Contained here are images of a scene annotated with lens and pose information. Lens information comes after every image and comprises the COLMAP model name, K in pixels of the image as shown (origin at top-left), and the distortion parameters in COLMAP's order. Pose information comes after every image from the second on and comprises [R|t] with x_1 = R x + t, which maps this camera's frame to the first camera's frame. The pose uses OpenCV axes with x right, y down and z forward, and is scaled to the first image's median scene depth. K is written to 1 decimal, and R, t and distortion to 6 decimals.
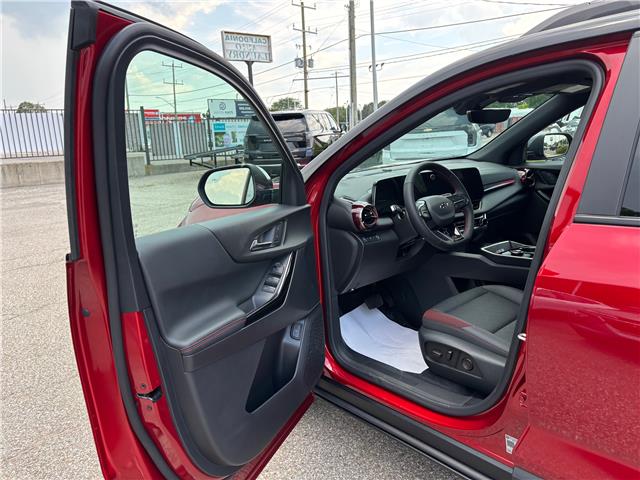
lens RADIAL K [[485.5, 0, 320.0], [0, 485.5, 240.0], [0, 0, 1]] dist [0.016901, -0.008724]
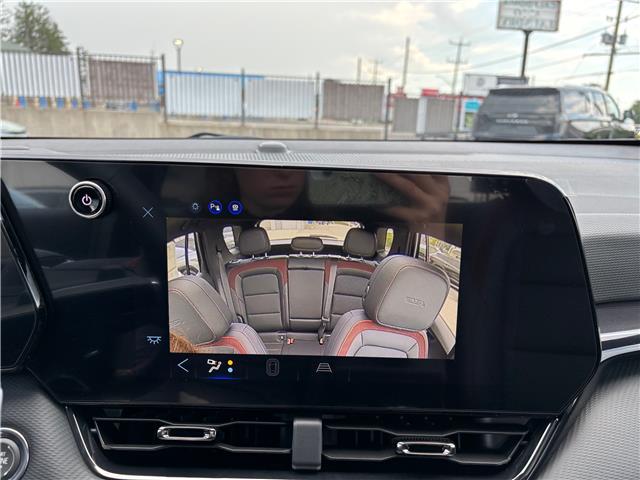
lens RADIAL K [[503.5, 0, 323.8], [0, 503.5, 245.9], [0, 0, 1]] dist [0.028415, -0.049015]
pose [[0.863954, 0.193955, -0.464721, 0.044159], [-0.176421, 0.980941, 0.081423, -0.017203], [0.471656, 0.011641, 0.881706, 0.108674]]
